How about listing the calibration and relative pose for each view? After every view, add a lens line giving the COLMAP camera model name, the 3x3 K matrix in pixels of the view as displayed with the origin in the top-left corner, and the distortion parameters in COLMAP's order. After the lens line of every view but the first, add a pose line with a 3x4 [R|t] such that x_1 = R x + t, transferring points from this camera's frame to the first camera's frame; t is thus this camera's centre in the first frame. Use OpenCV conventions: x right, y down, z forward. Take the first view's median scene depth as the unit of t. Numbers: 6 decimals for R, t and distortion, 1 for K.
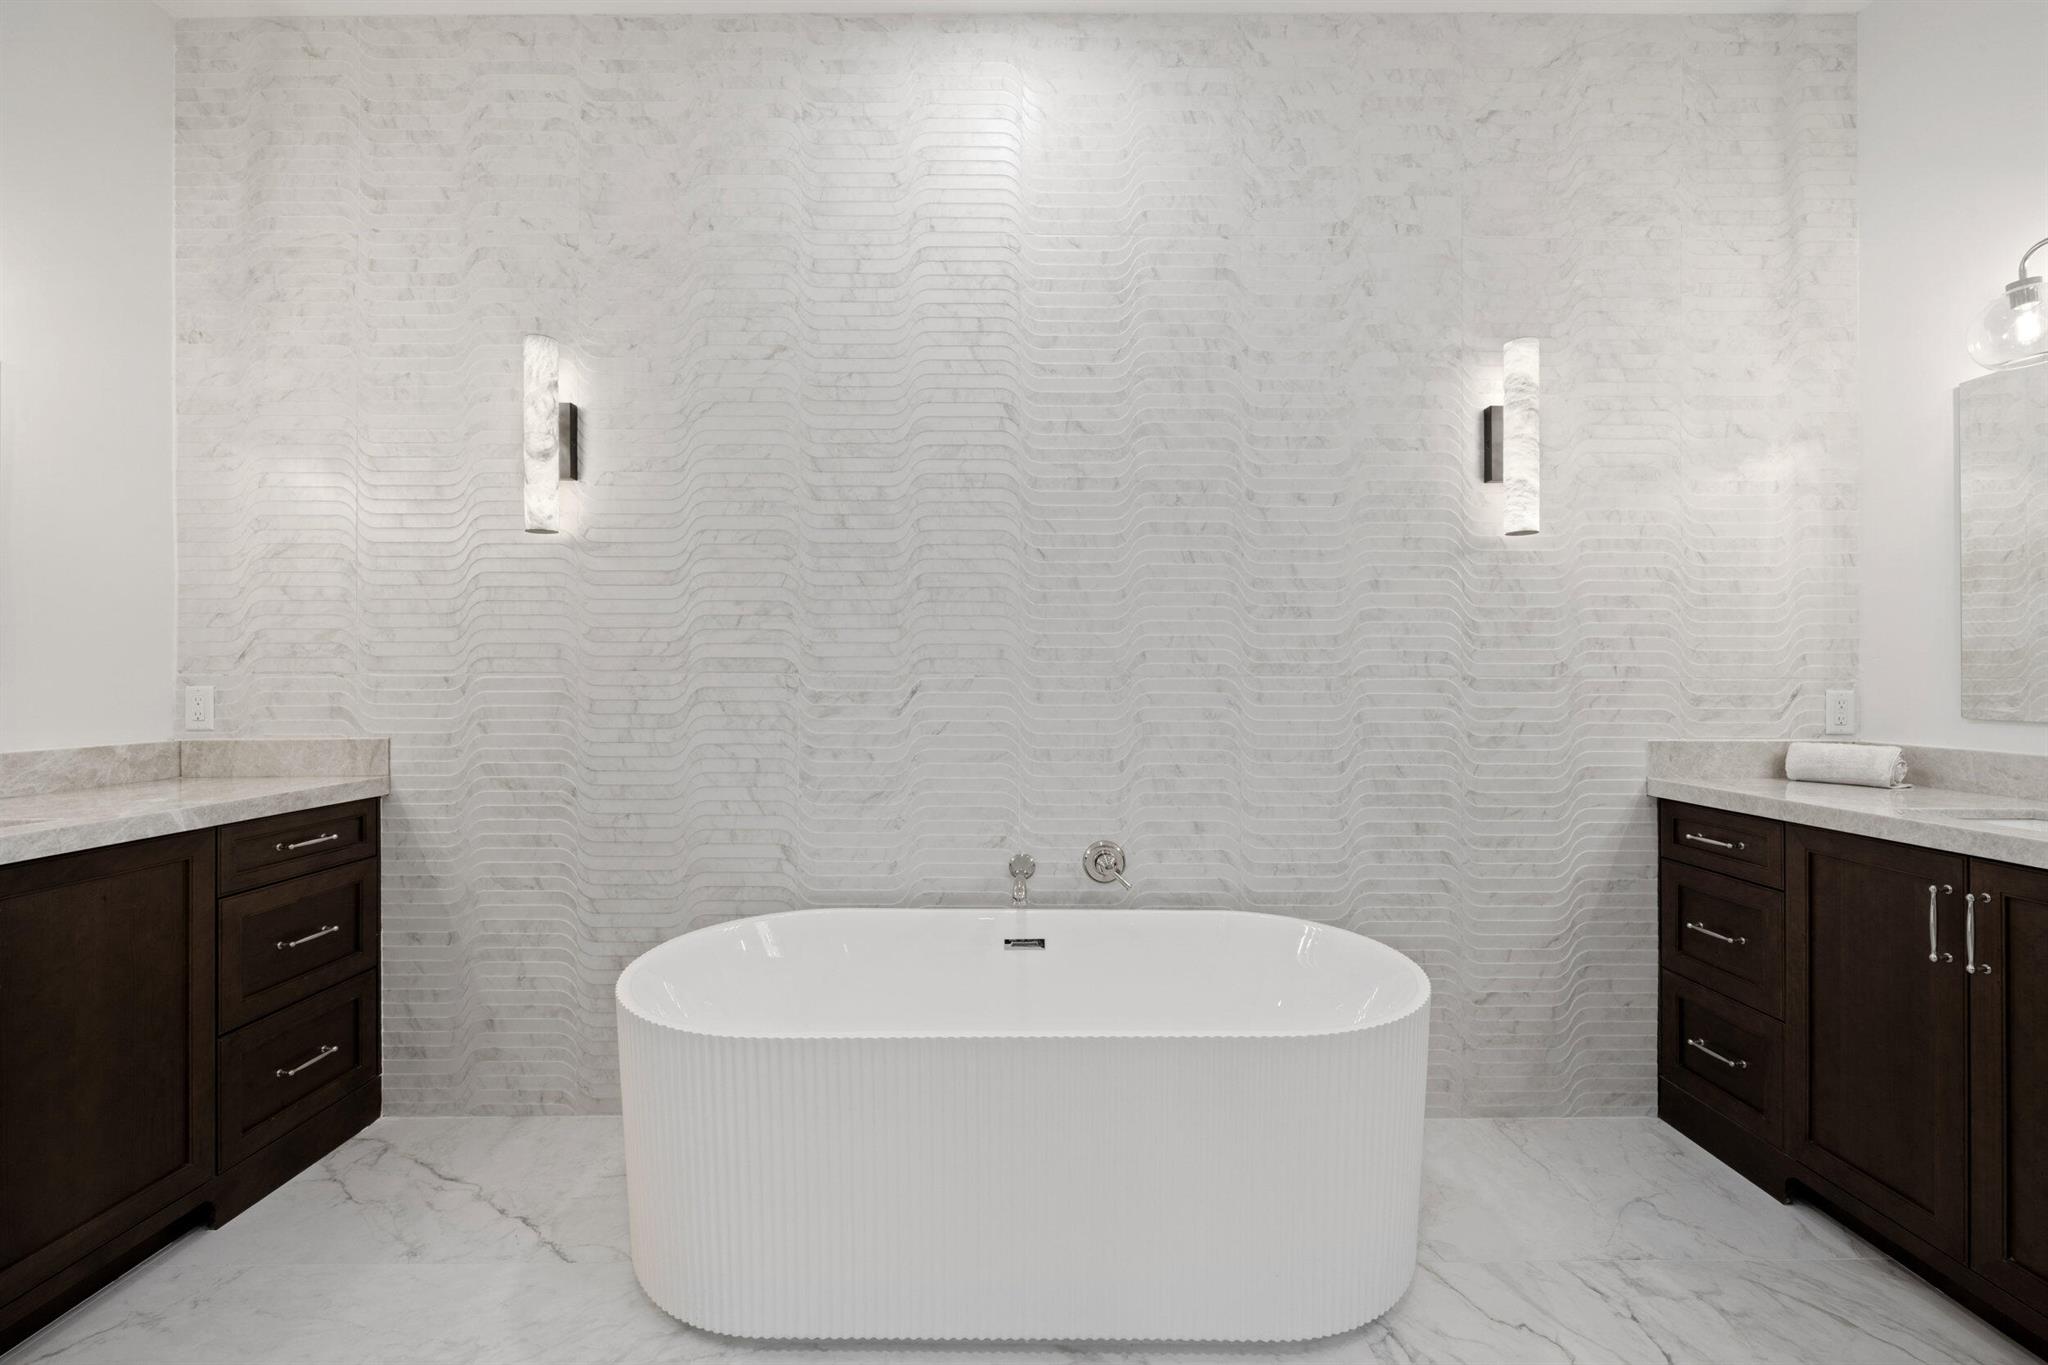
lens RADIAL K [[920.5, 0, 1024.0], [0, 920.5, 682.5], [0, 0, 1]] dist [0.001931, 0.000409]
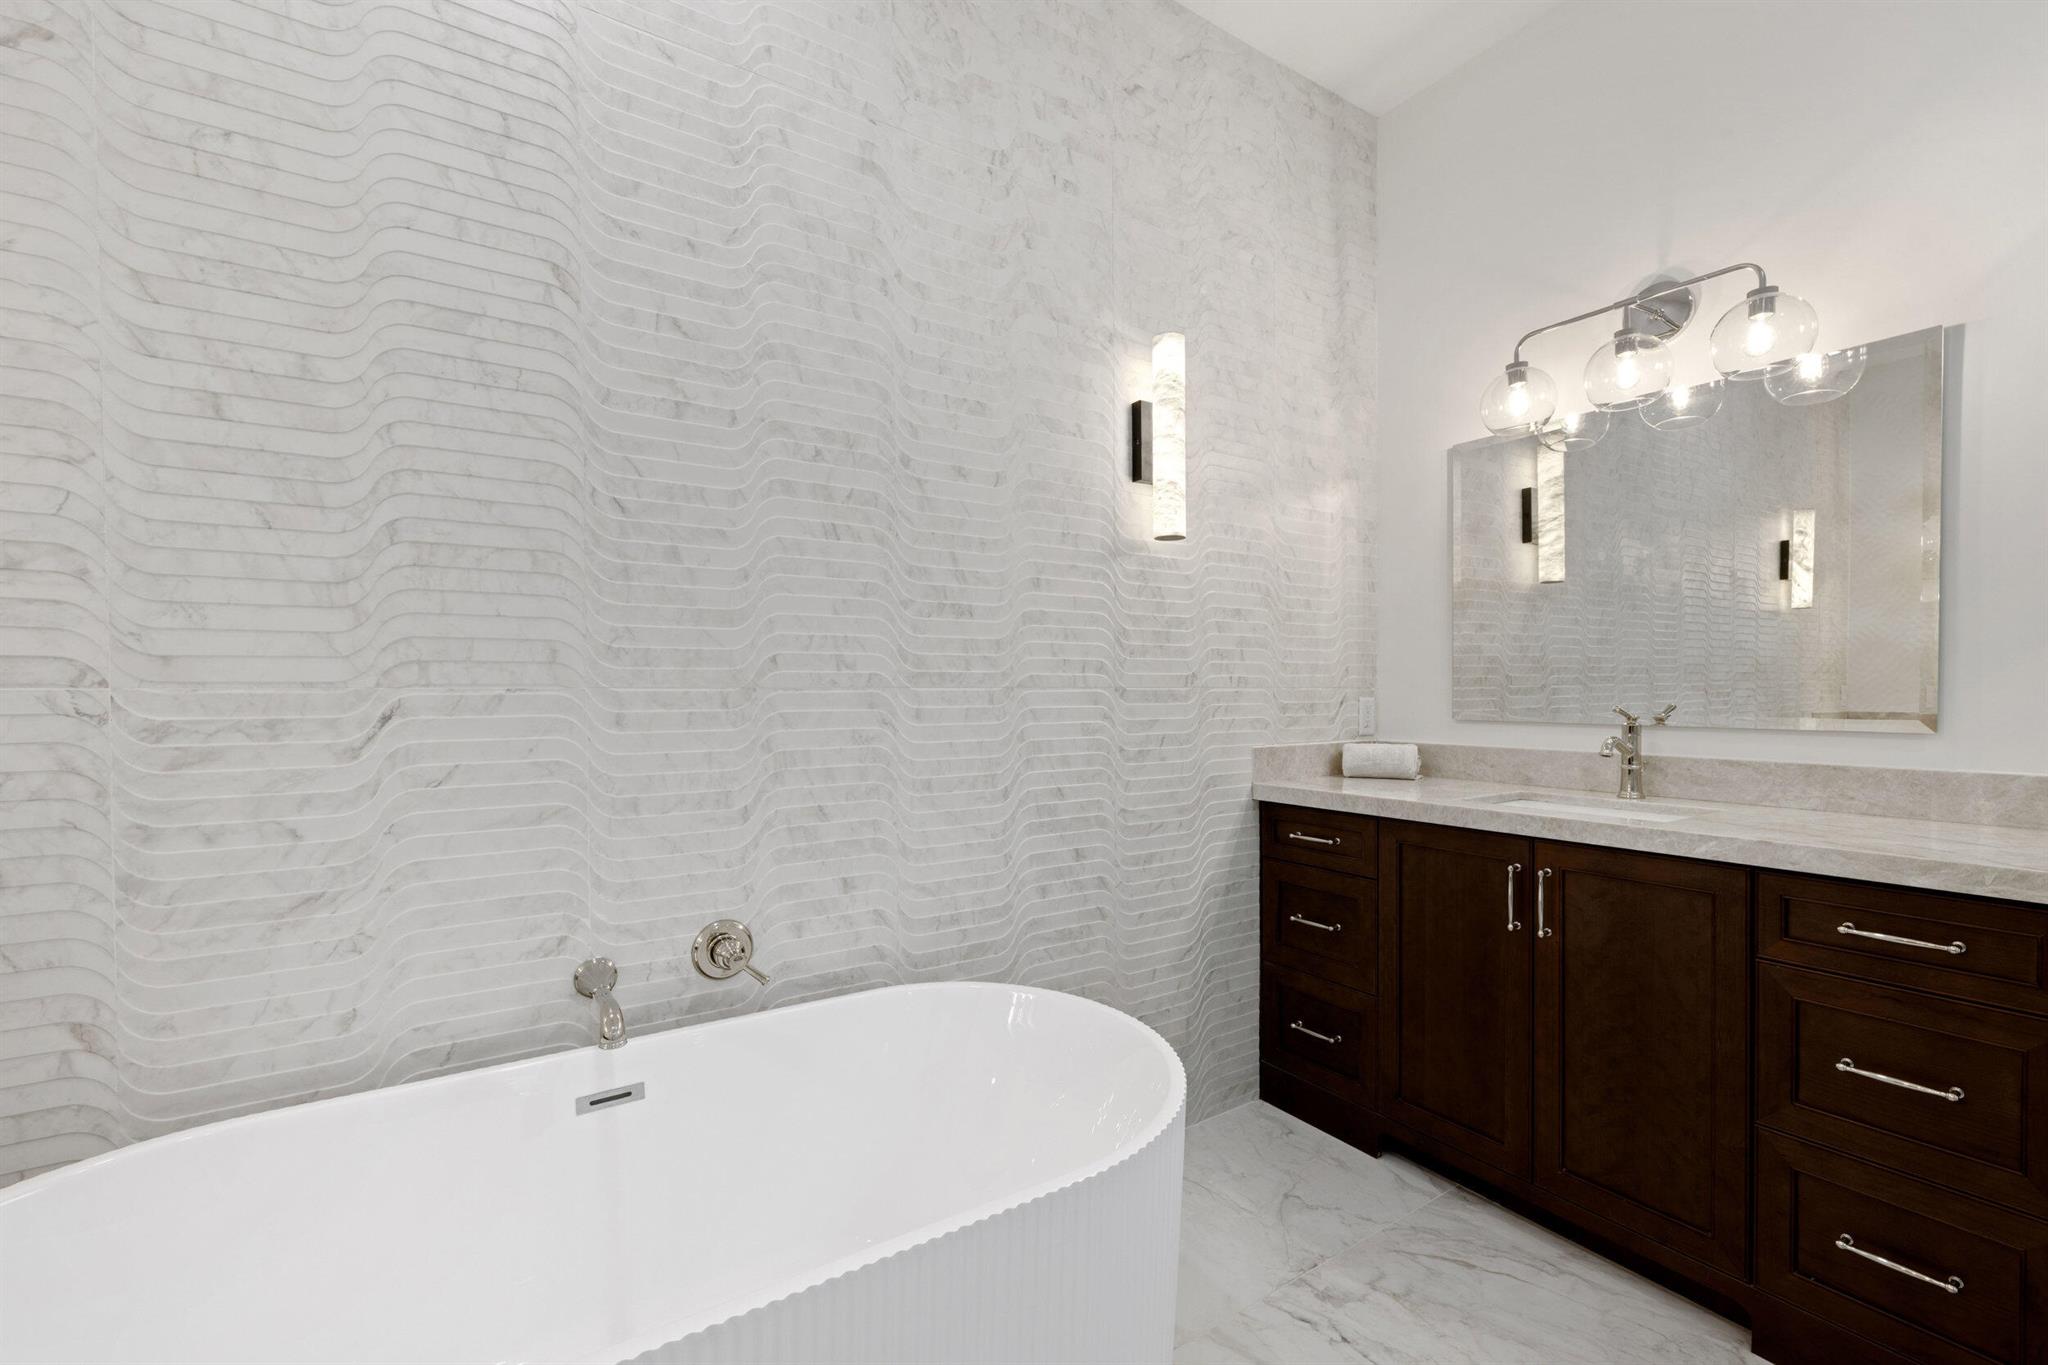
lens RADIAL K [[881.0, 0, 1031.9], [0, 881.0, 709.0], [0, 0, 1]] dist [0.000196, 0.000396]
pose [[0.828837, -0.018181, 0.559195, -0.093558], [0.008878, 0.999773, 0.019346, -0.002571], [-0.559420, -0.011070, 0.828810, 0.304425]]
